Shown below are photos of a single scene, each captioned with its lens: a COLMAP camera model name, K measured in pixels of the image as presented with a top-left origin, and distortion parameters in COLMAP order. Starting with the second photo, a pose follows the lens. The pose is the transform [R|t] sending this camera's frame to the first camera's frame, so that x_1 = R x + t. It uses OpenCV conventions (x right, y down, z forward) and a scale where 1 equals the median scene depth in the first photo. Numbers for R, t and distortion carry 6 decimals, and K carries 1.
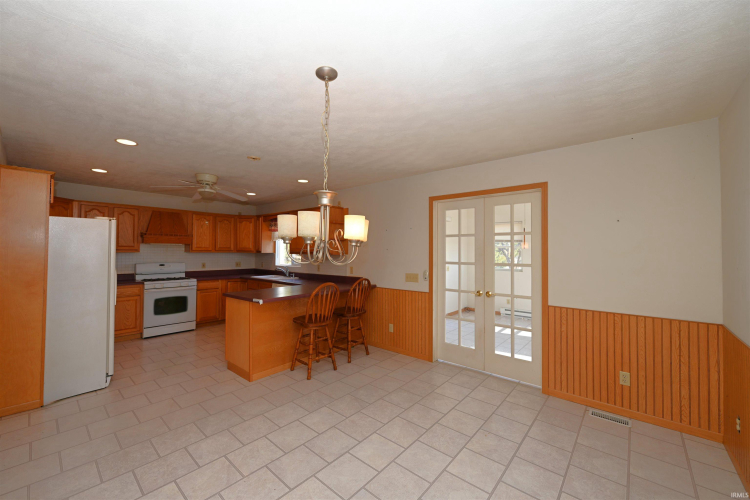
lens RADIAL K [[301.2, 0, 375.0], [0, 301.2, 250.0], [0, 0, 1]] dist [-0.002309, 0.000167]
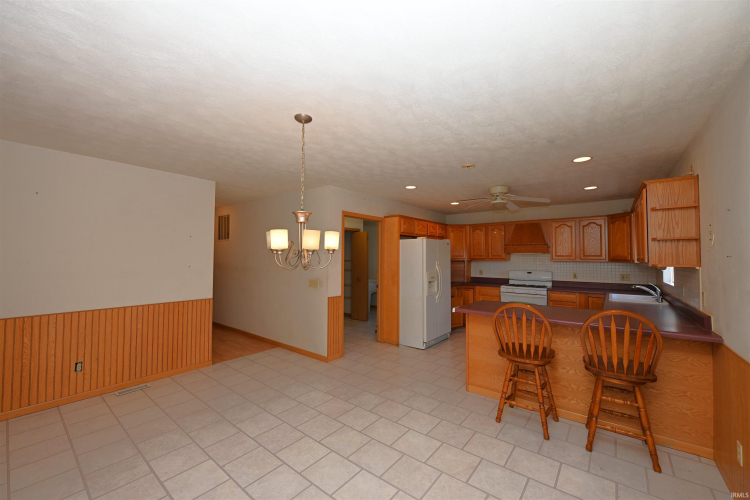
lens RADIAL K [[296.9, 0, 372.7], [0, 296.9, 250.4], [0, 0, 1]] dist [-0.012885, -0.000010]
pose [[0.029429, -0.031275, -0.999077, 0.508912], [0.000845, 0.999511, -0.031264, 0.003771], [0.999567, 0.000076, 0.029441, 0.589417]]
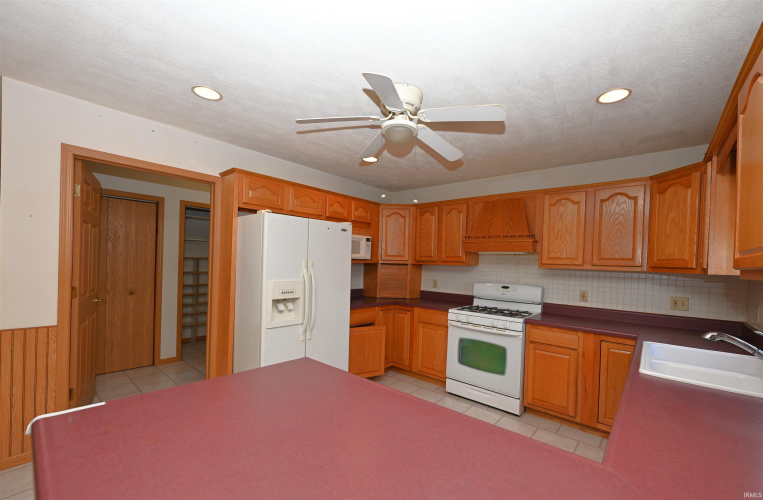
lens RADIAL K [[314.0, 0, 389.9], [0, 314.0, 267.0], [0, 0, 1]] dist [-0.001026, -0.000143]
pose [[0.004988, 0.005541, -0.999972, -0.086155], [-0.029310, 0.999556, 0.005392, 0.017381], [0.999558, 0.029282, 0.005148, 1.109052]]
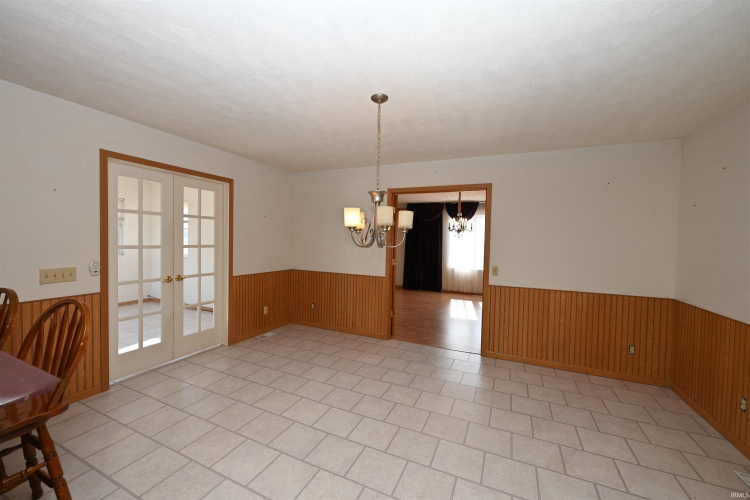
lens RADIAL K [[296.9, 0, 372.7], [0, 296.9, 250.4], [0, 0, 1]] dist [-0.012885, -0.000010]
pose [[-0.276727, -0.050211, 0.959636, -0.659721], [-0.030151, 0.998596, 0.043555, 0.000146], [-0.960476, -0.016881, -0.277852, 0.642321]]
